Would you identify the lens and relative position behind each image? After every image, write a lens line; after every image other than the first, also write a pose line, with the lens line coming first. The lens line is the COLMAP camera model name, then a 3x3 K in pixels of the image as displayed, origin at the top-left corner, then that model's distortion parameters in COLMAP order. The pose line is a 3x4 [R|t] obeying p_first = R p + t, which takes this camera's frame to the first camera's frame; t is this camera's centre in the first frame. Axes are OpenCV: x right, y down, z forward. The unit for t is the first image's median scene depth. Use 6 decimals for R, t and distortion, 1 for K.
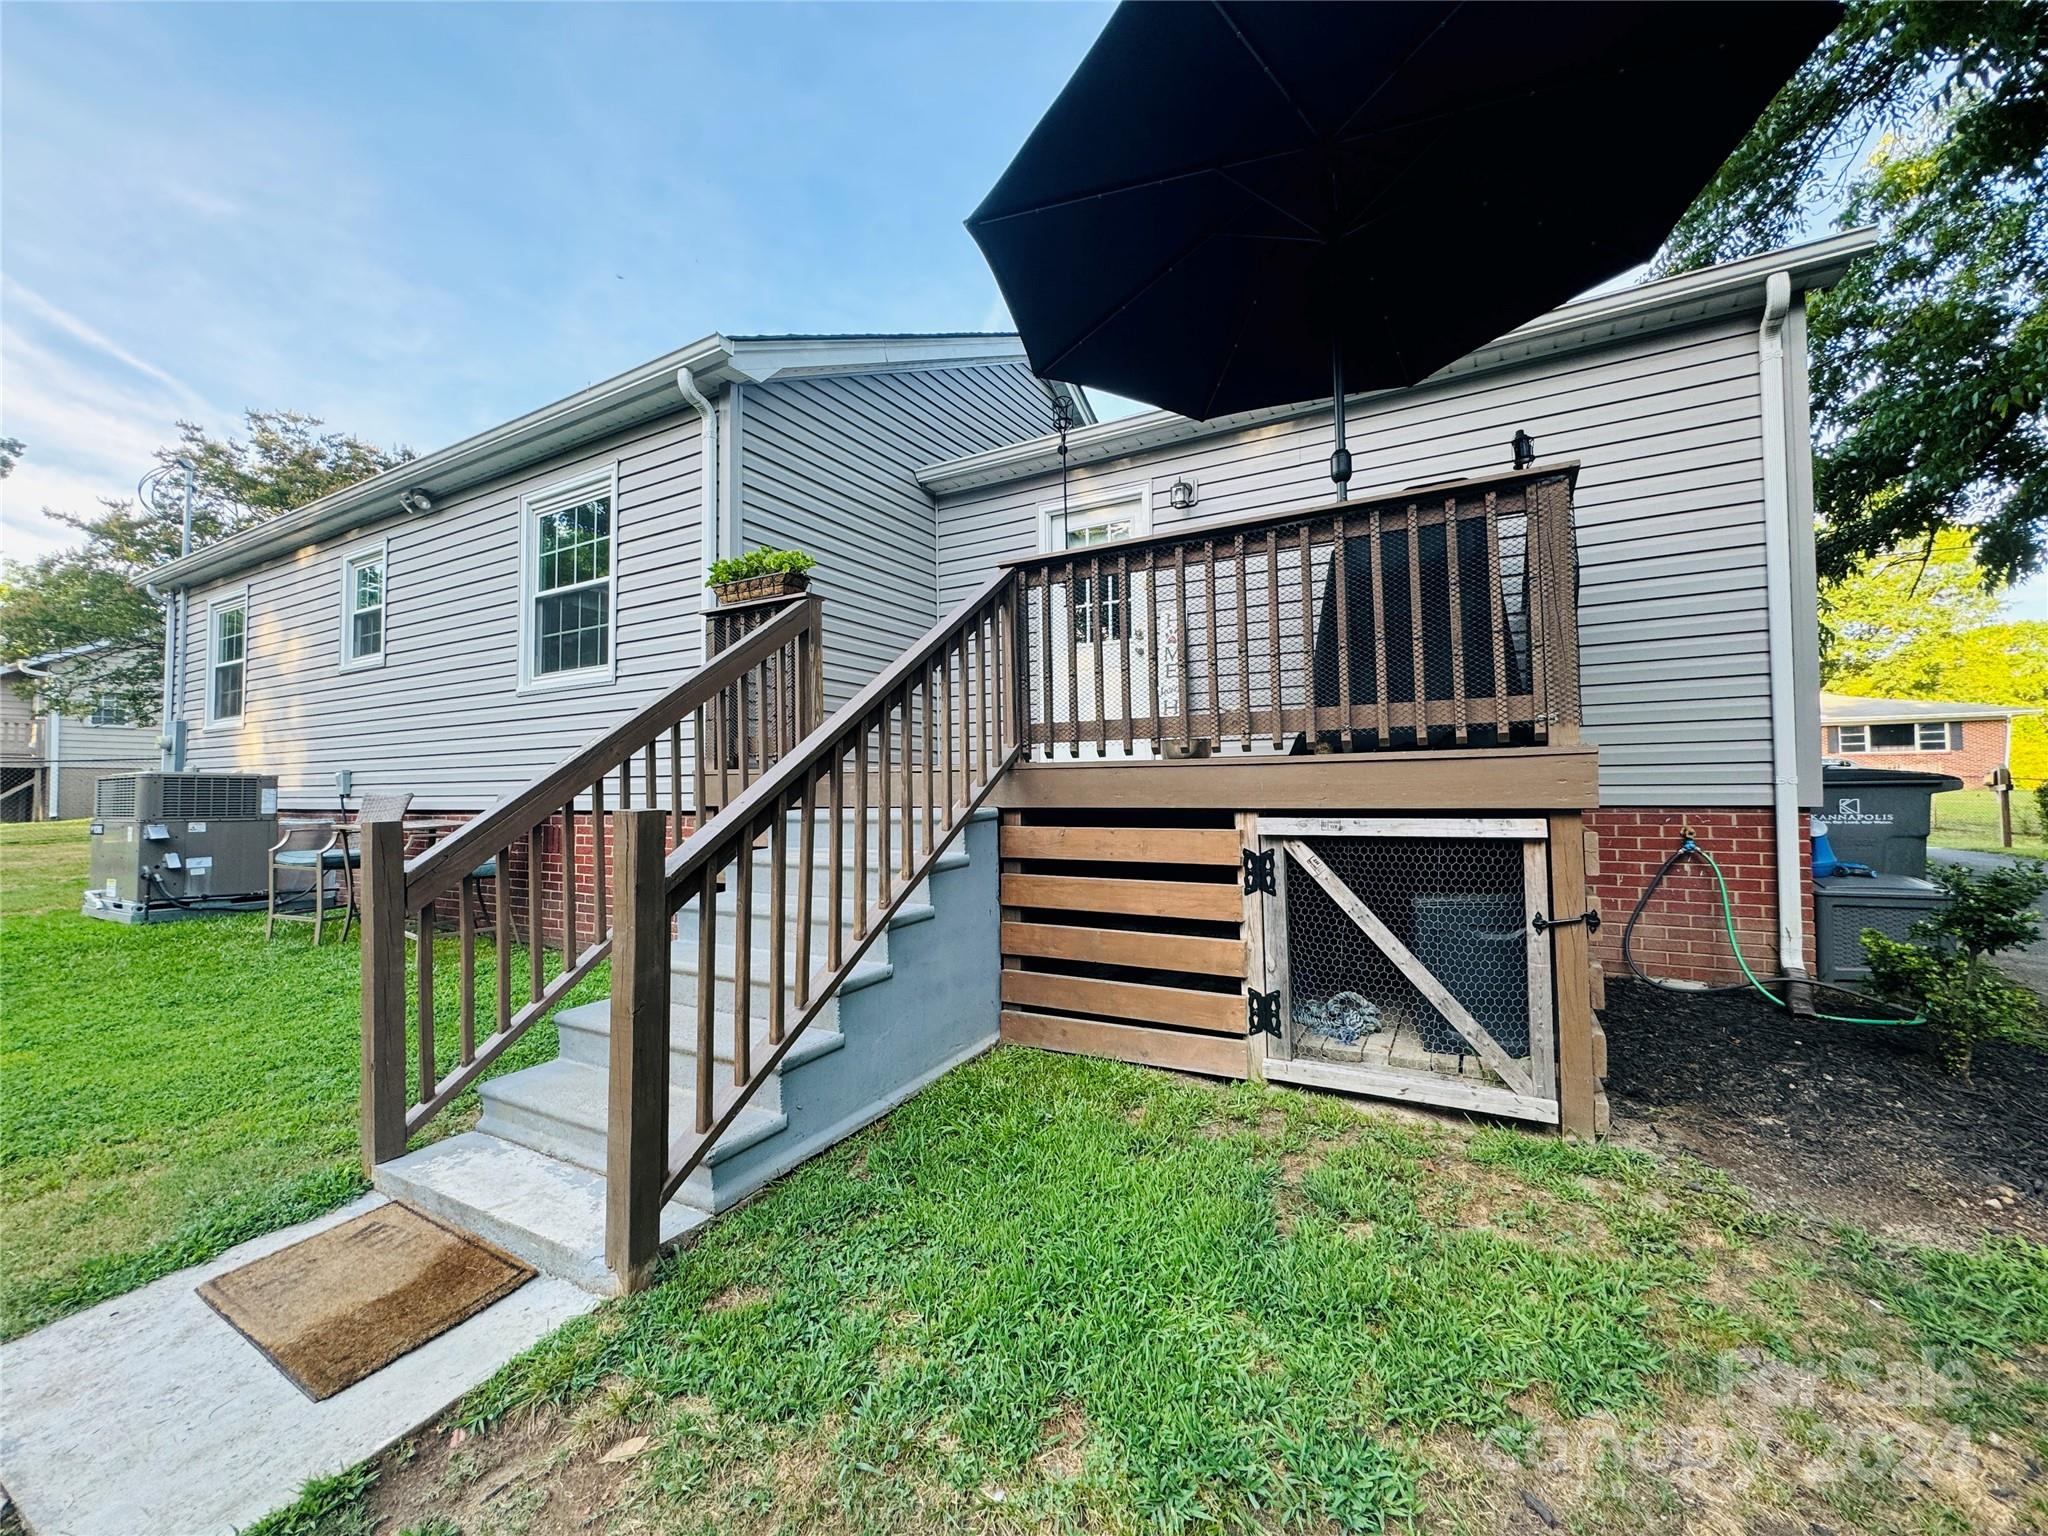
lens RADIAL K [[813.9, 0, 1024.0], [0, 813.9, 768.0], [0, 0, 1]] dist [-0.000215, -0.000081]
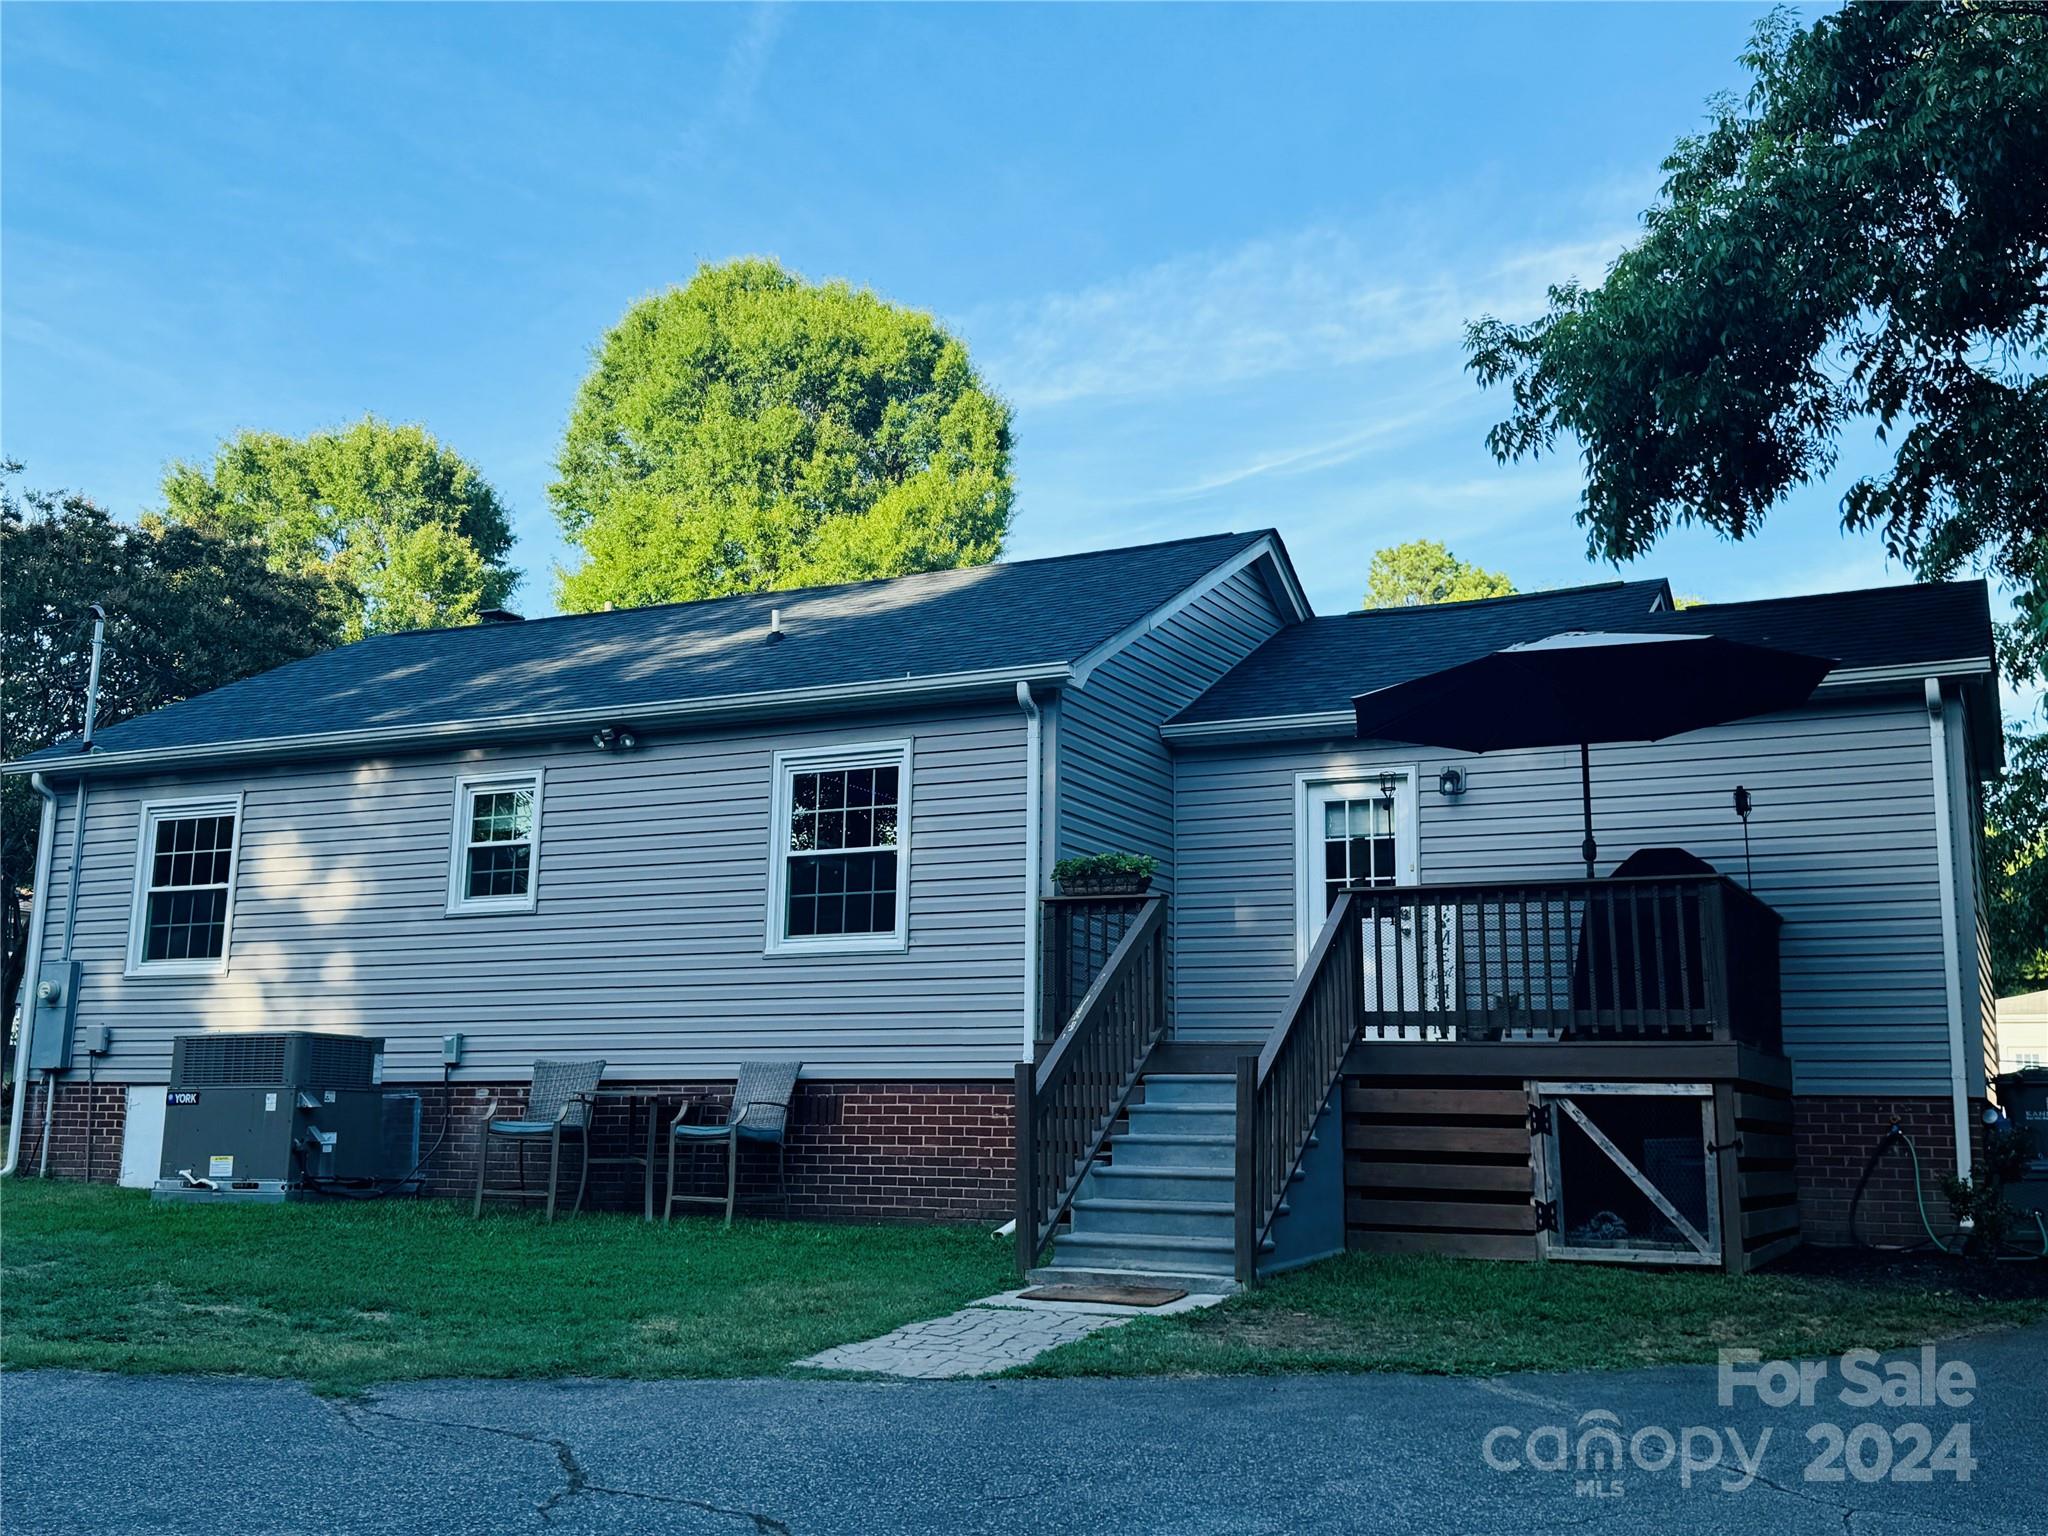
lens RADIAL K [[2045.6, 0, 1025.5], [0, 2045.6, 756.2], [0, 0, 1]] dist [0.099842, -0.018274]
pose [[0.997569, 0.034024, 0.060811, -0.832208], [-0.024532, 0.988303, -0.150517, 0.057070], [-0.065221, 0.148659, 0.986735, -2.546443]]
